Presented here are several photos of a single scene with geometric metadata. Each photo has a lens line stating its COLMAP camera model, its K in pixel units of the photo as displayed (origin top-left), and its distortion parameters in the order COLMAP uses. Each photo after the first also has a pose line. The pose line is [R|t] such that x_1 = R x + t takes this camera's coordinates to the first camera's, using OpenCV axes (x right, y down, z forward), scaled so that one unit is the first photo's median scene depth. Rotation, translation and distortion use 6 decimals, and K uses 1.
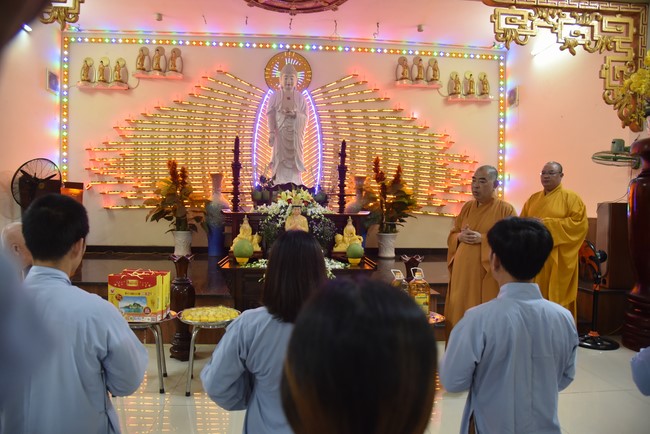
lens RADIAL K [[445.9, 0, 322.3], [0, 445.9, 227.0], [0, 0, 1]] dist [-0.117537, 0.066459]
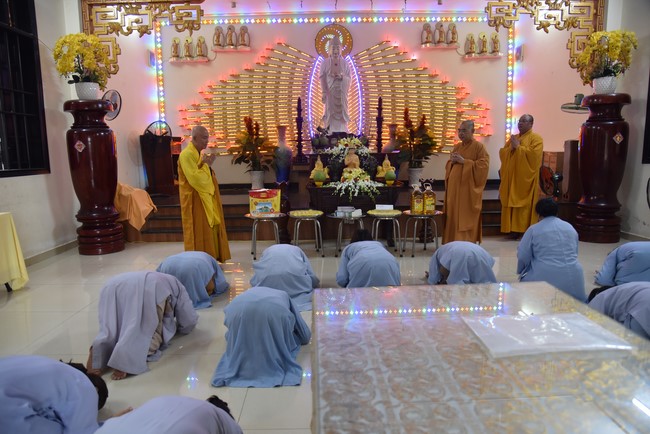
lens RADIAL K [[445.9, 0, 319.3], [0, 445.9, 230.4], [0, 0, 1]] dist [-0.117537, 0.066459]
pose [[0.996186, -0.018529, -0.085268, -0.025396], [0.029596, 0.991017, 0.130421, 0.018311], [0.082085, -0.132448, 0.987785, -0.330384]]
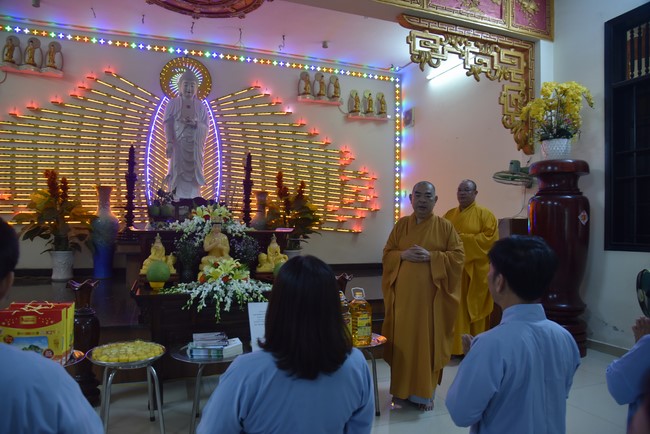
lens RADIAL K [[445.9, 0, 323.4], [0, 445.9, 228.0], [0, 0, 1]] dist [-0.117537, 0.066459]
pose [[0.962680, -0.004513, 0.270603, -0.053785], [0.013150, 0.999460, -0.030113, -0.003933], [-0.270321, 0.032548, 0.962220, 0.042162]]
